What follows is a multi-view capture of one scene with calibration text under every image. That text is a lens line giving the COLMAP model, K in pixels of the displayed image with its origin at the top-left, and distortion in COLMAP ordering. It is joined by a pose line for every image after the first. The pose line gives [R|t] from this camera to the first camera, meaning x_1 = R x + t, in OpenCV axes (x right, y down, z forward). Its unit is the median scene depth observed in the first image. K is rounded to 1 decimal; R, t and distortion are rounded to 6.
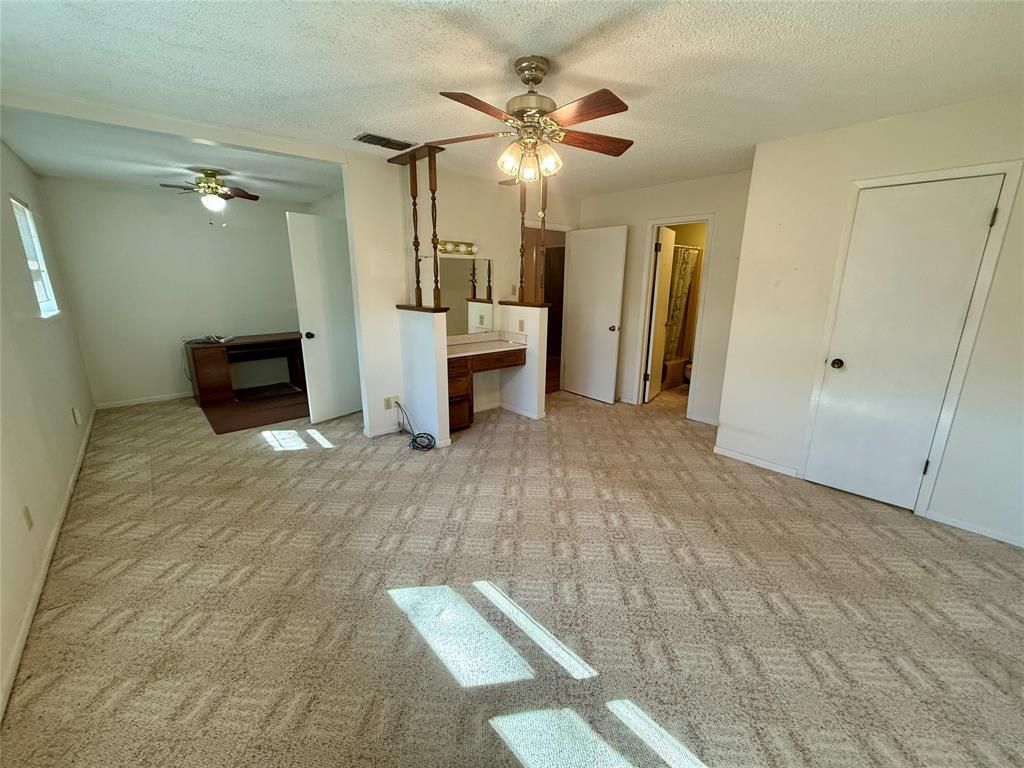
lens RADIAL K [[418.1, 0, 512.3], [0, 418.1, 387.4], [0, 0, 1]] dist [-0.004164, 0.002341]
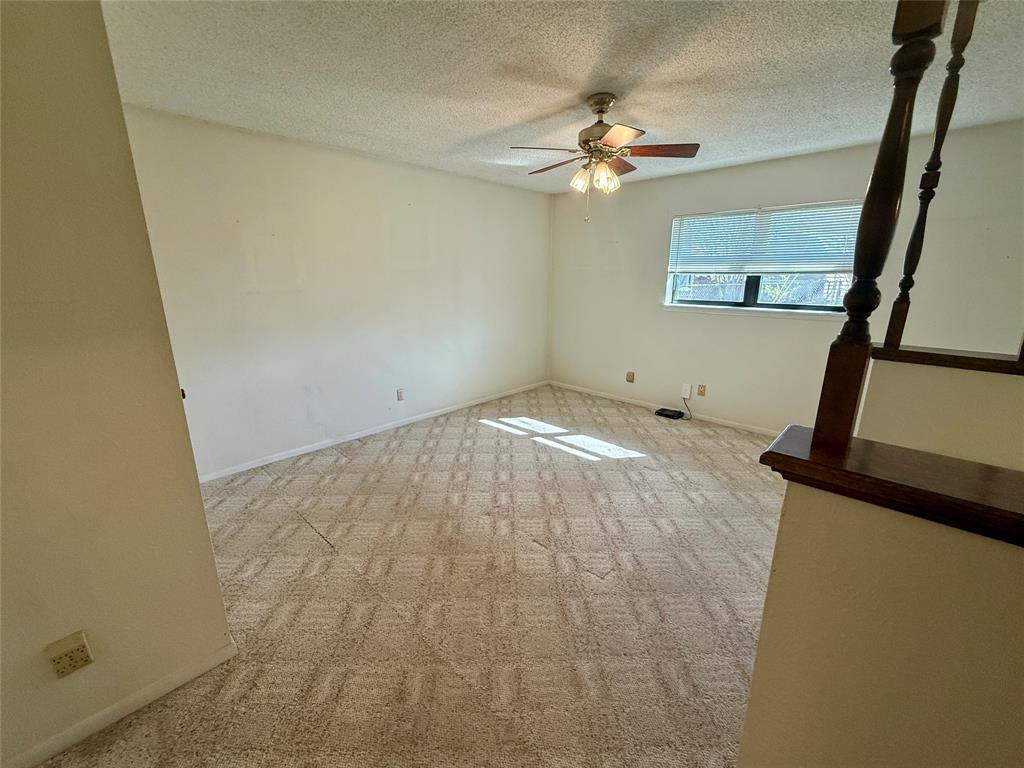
lens RADIAL K [[418.1, 0, 509.5], [0, 418.1, 382.3], [0, 0, 1]] dist [-0.004164, 0.002341]
pose [[-0.996976, 0.012300, -0.076727, 0.340563], [-0.026324, 0.875554, 0.482402, -0.514232], [0.073112, 0.482963, -0.872583, 1.985353]]
